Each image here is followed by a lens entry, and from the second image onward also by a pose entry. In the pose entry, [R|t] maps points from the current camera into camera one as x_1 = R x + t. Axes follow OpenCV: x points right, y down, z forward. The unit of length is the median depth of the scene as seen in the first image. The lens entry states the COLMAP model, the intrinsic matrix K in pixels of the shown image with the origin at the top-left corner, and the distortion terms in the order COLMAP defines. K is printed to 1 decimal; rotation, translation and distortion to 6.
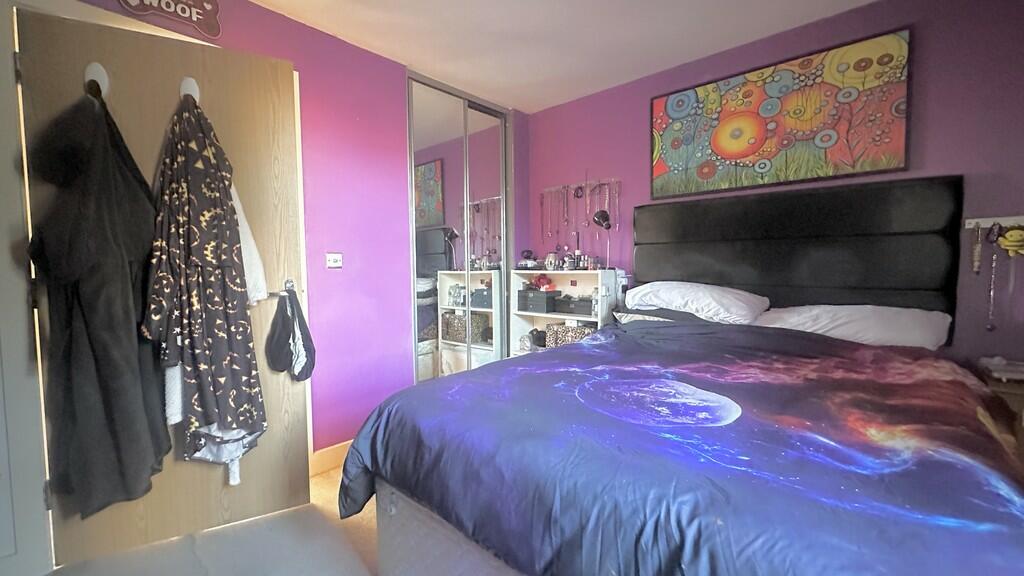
lens RADIAL K [[412.9, 0, 512.0], [0, 412.9, 288.0], [0, 0, 1]] dist [-0.000807, -0.000184]
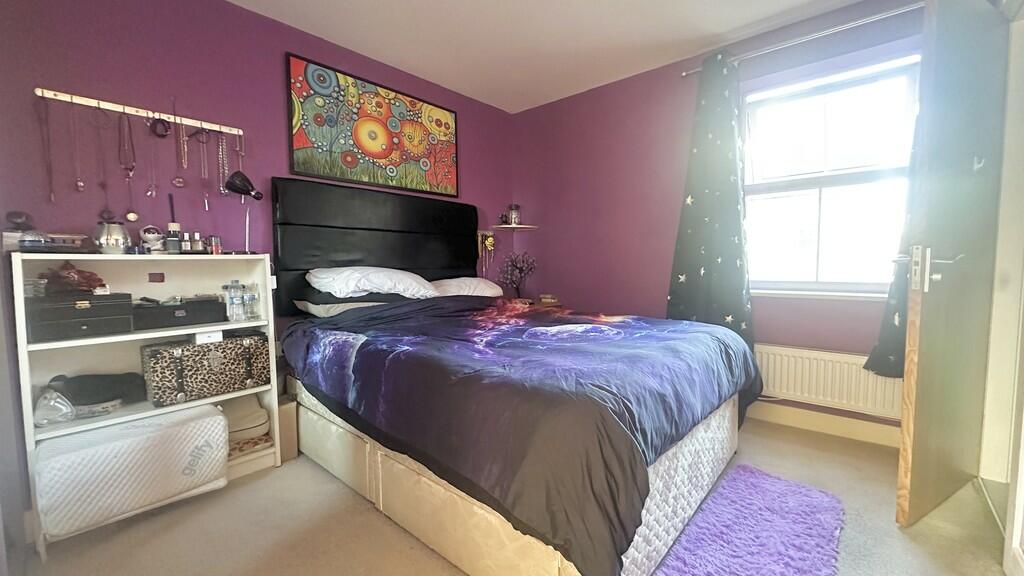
lens RADIAL K [[412.9, 0, 512.0], [0, 412.9, 288.0], [0, 0, 1]] dist [-0.000807, -0.000184]
pose [[-0.011292, -0.053962, 0.998479, -0.607586], [0.063343, 0.996499, 0.054572, 0.004580], [-0.997928, 0.063863, -0.007834, 0.653611]]
